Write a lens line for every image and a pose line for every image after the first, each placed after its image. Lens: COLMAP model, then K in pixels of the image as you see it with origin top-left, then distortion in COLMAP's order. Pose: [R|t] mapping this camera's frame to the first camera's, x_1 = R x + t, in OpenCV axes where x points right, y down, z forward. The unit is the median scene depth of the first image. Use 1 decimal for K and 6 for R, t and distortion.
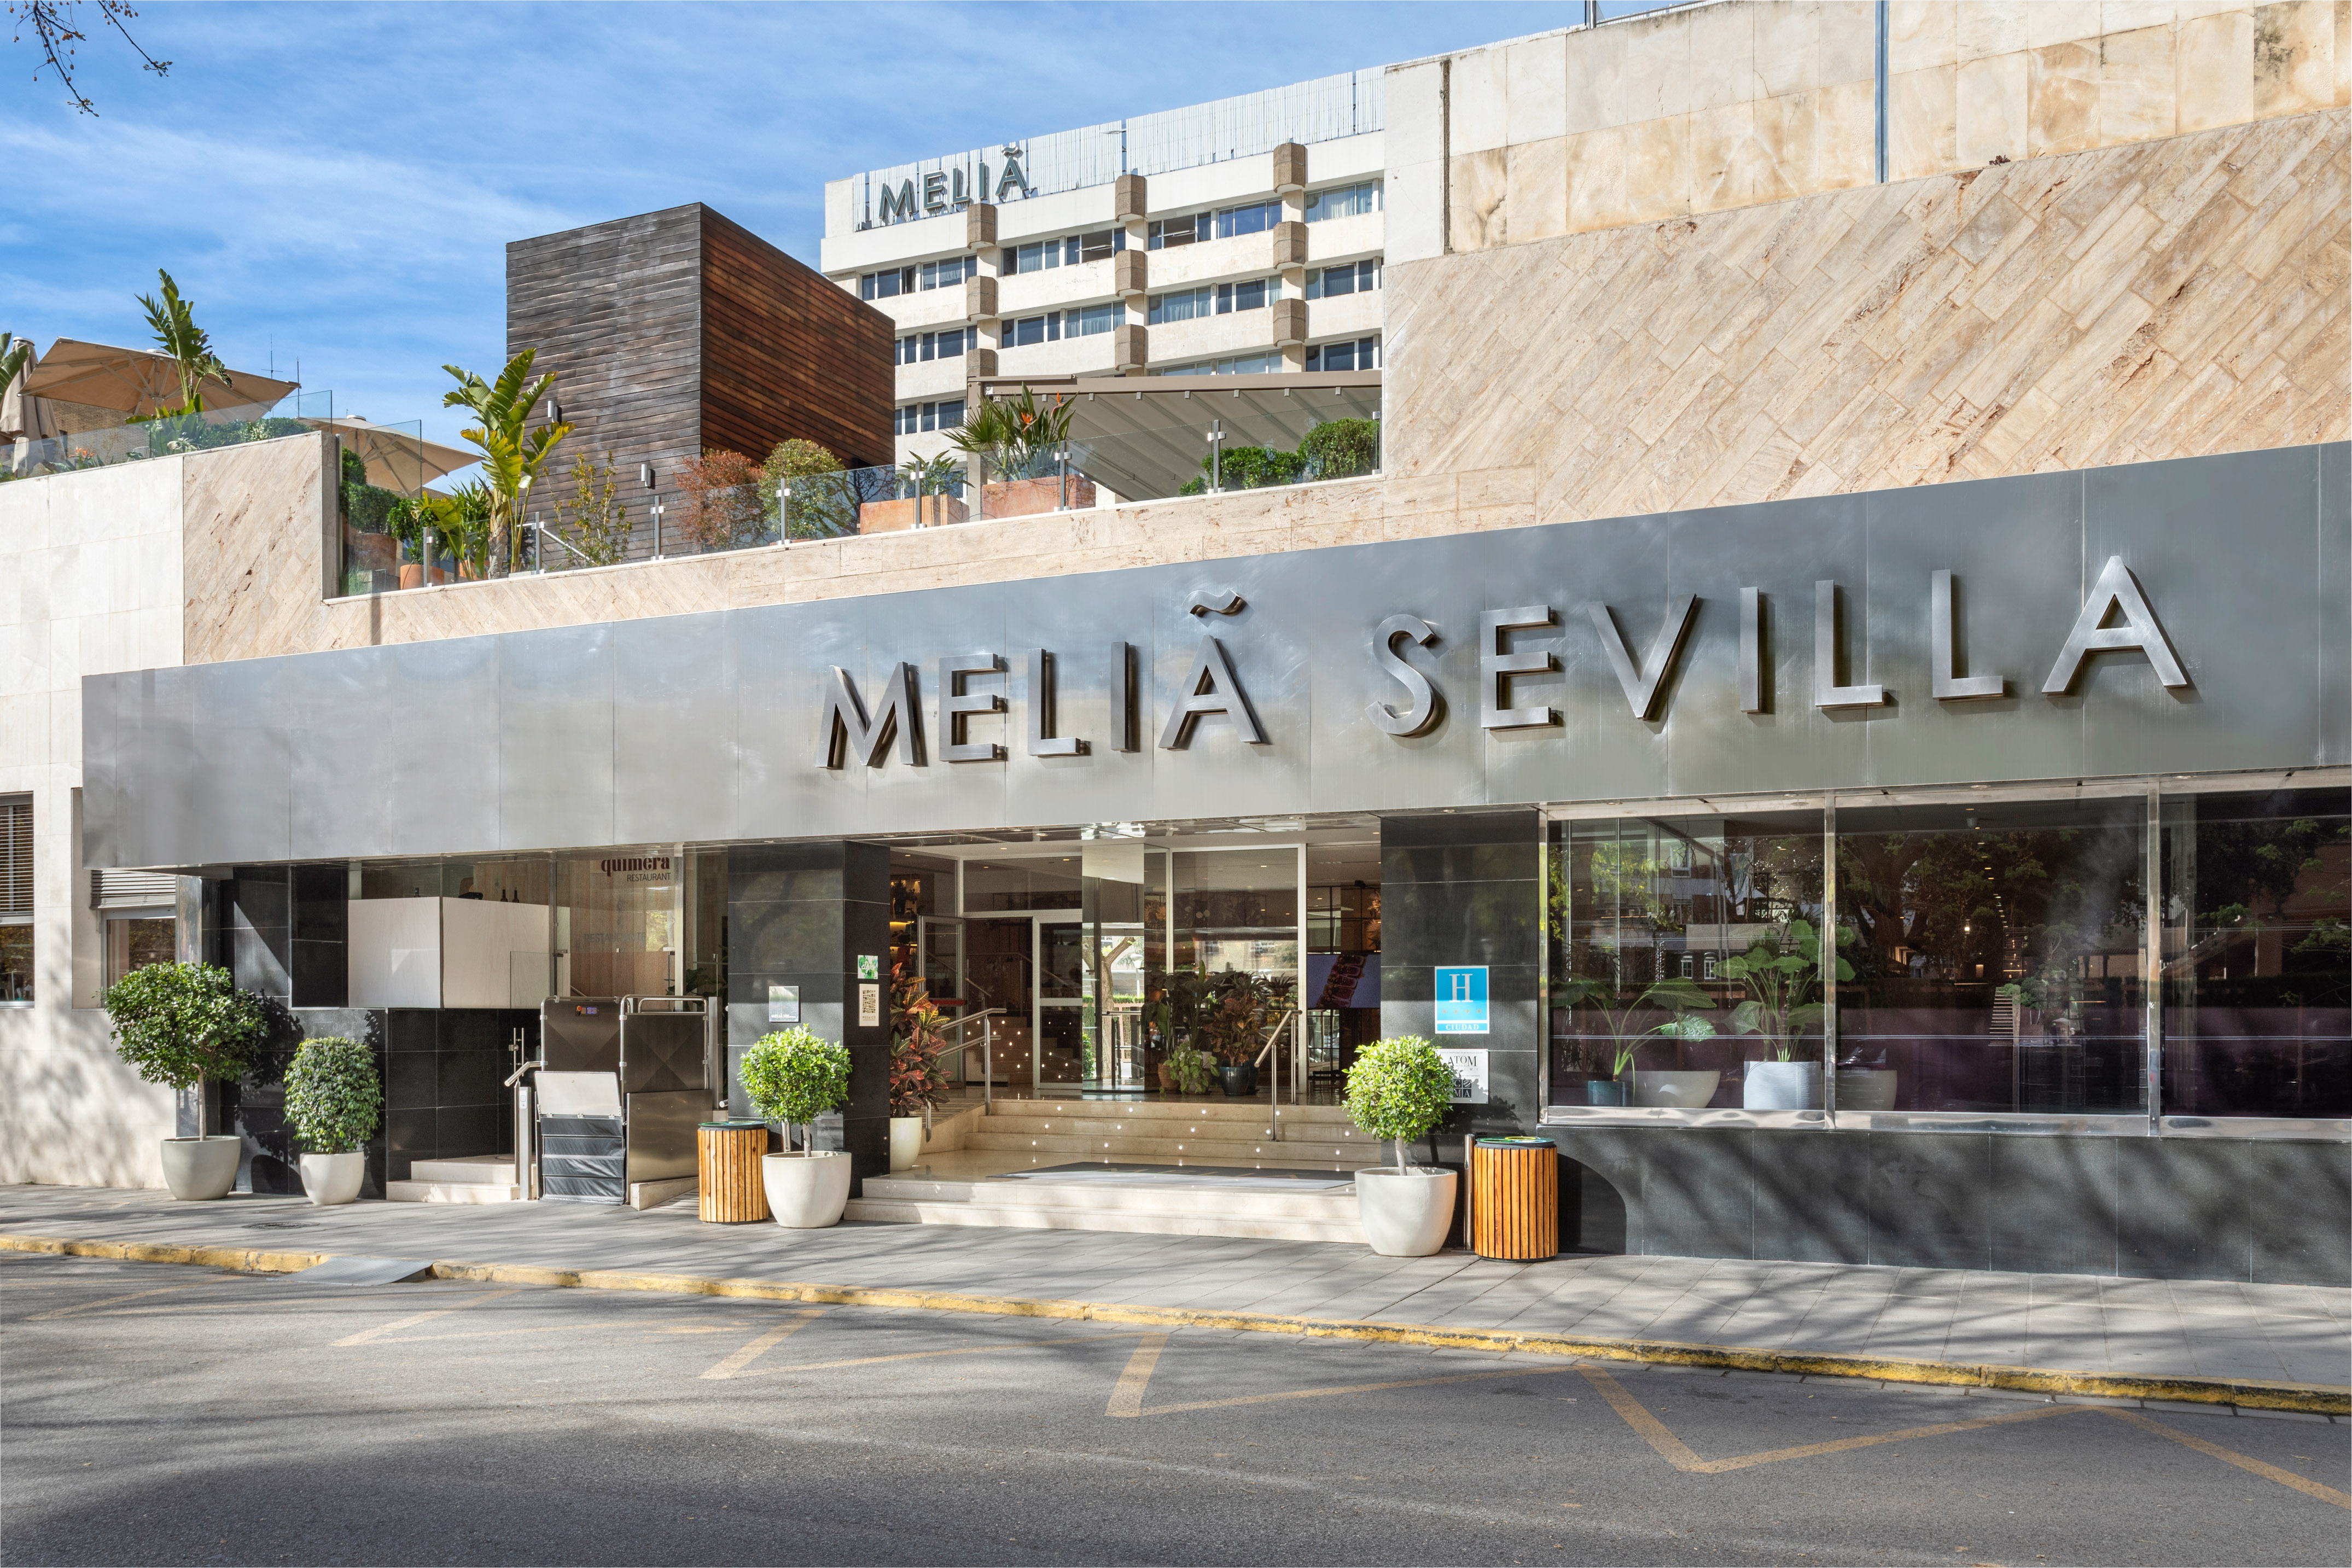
lens RADIAL K [[2055.3, 0, 1176.8], [0, 2055.3, 784.0], [0, 0, 1]] dist [-0.004216, 0.007076]
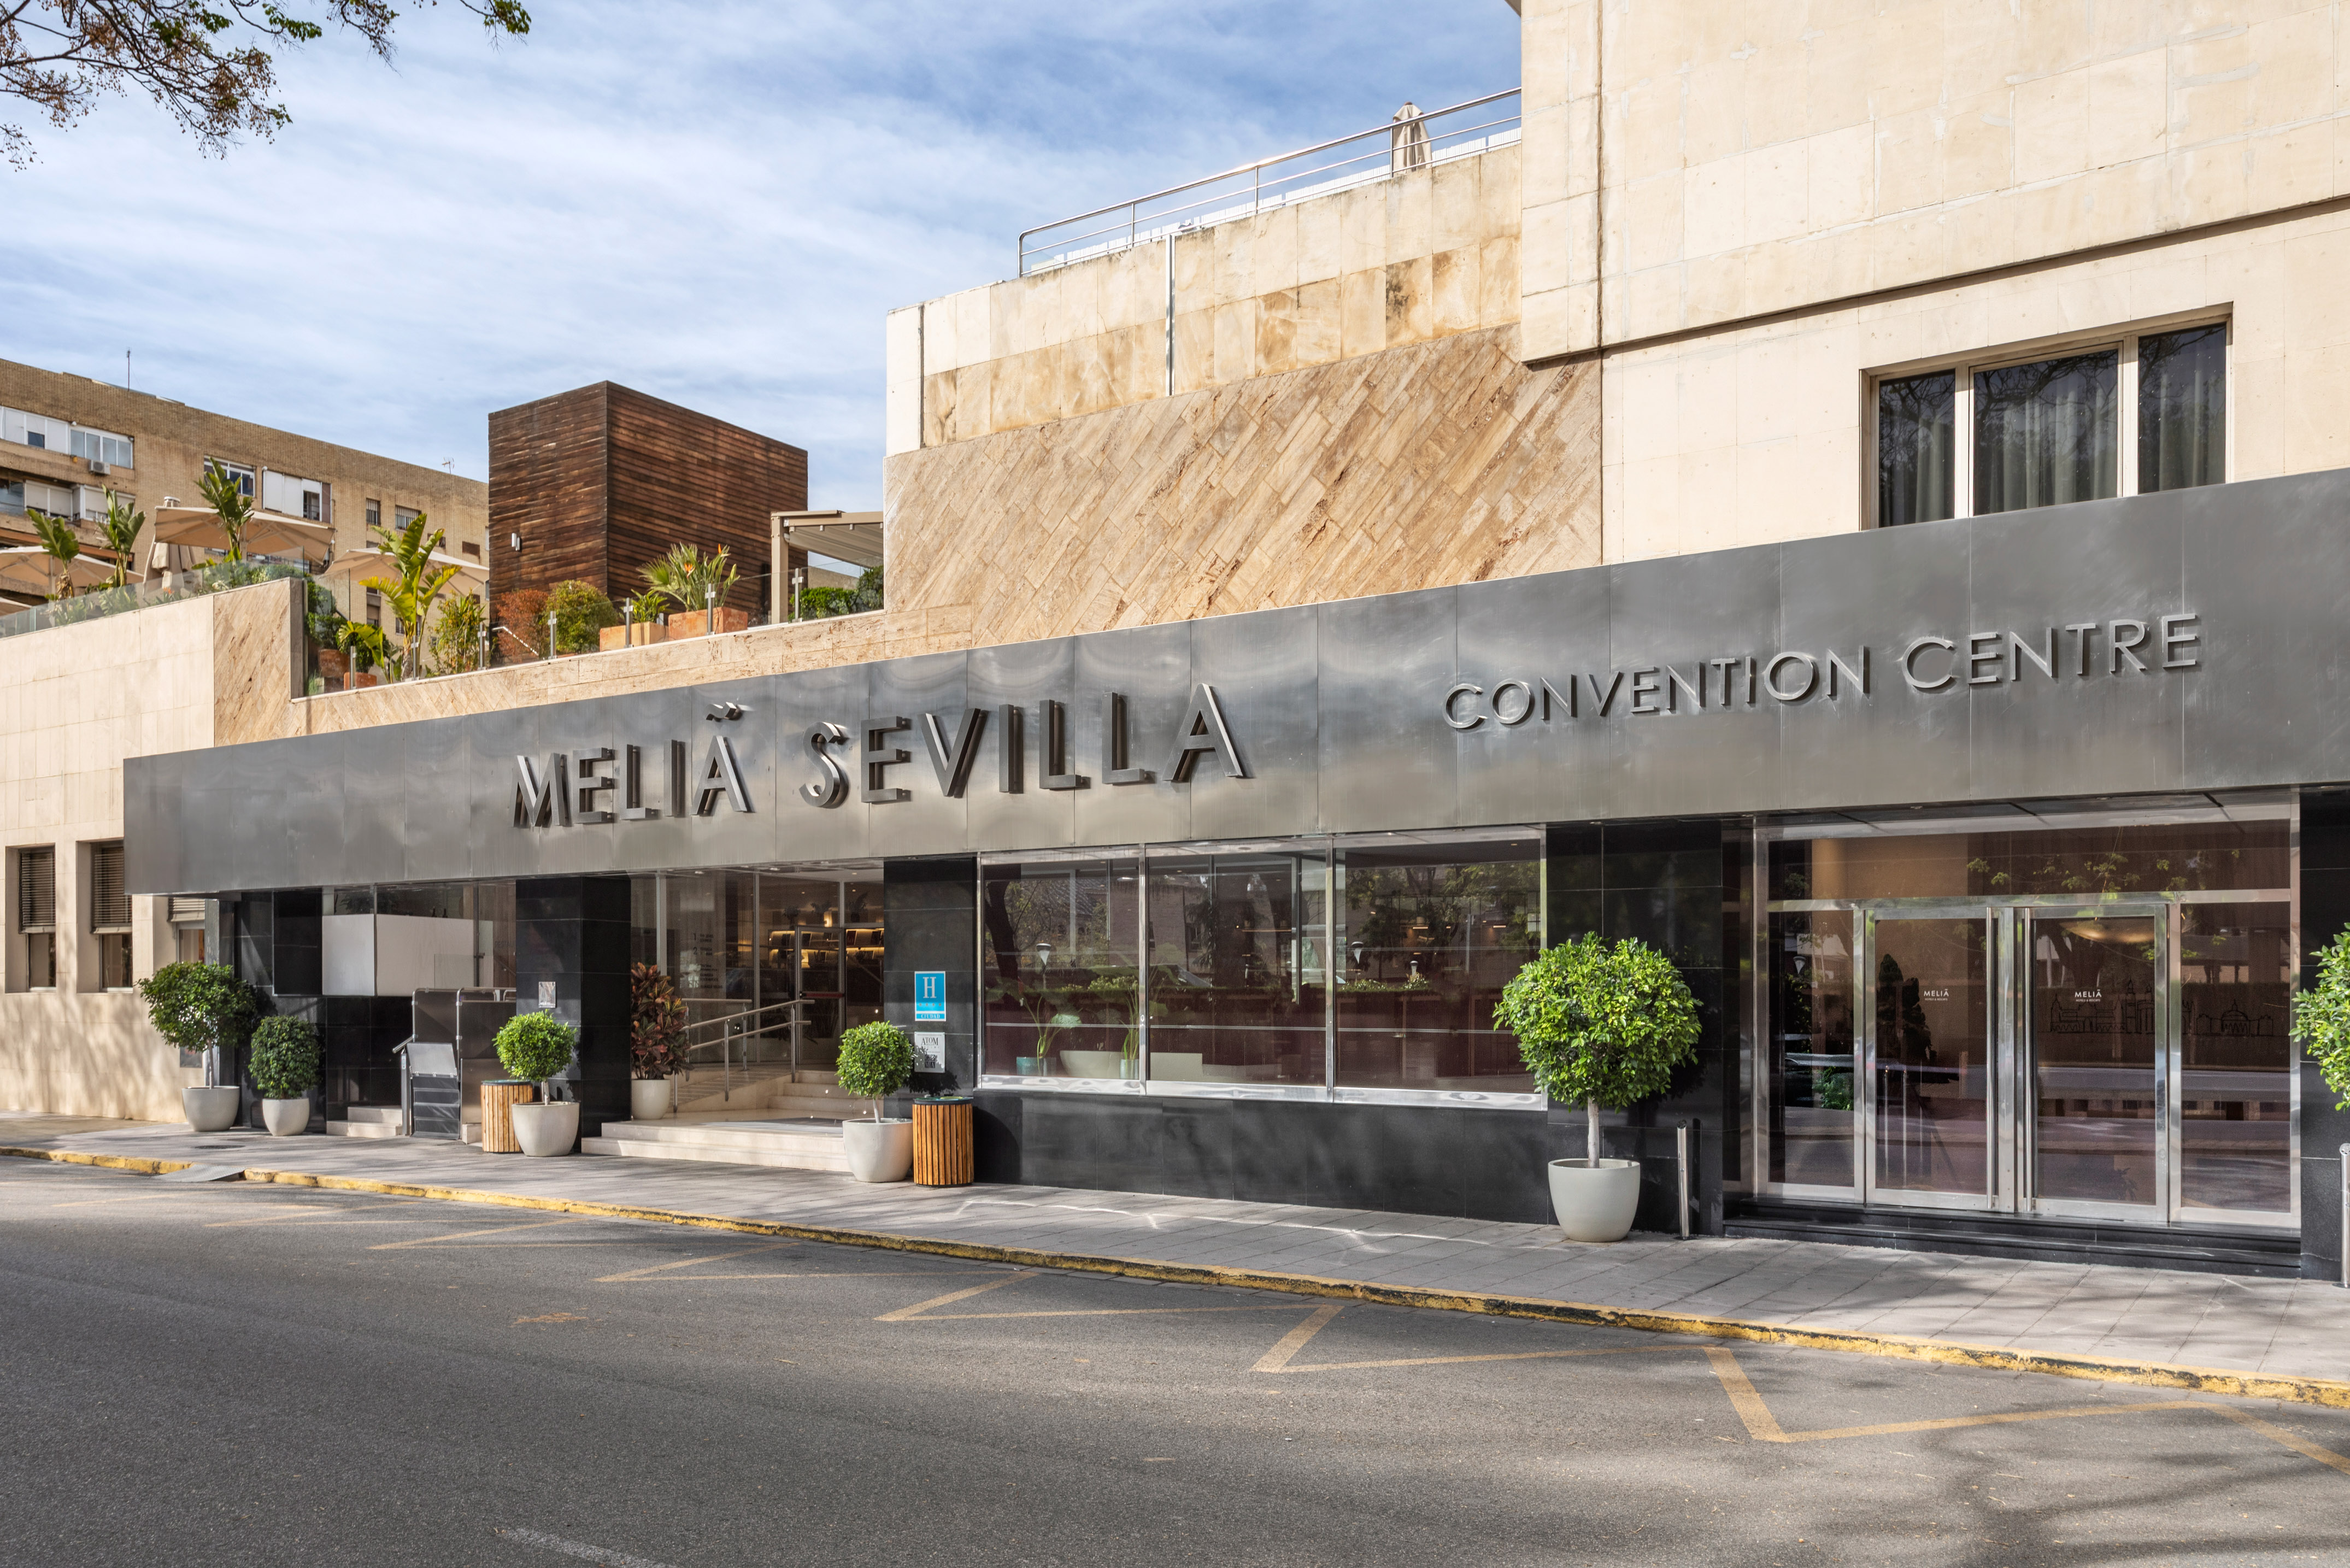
lens RADIAL K [[1953.6, 0, 1175.7], [0, 1953.6, 789.7], [0, 0, 1]] dist [-0.024133, -0.000263]
pose [[0.985204, -0.009479, -0.171126, 0.515214], [0.009439, 0.999955, -0.001050, -0.028741], [0.171128, -0.000581, 0.985249, -0.243375]]
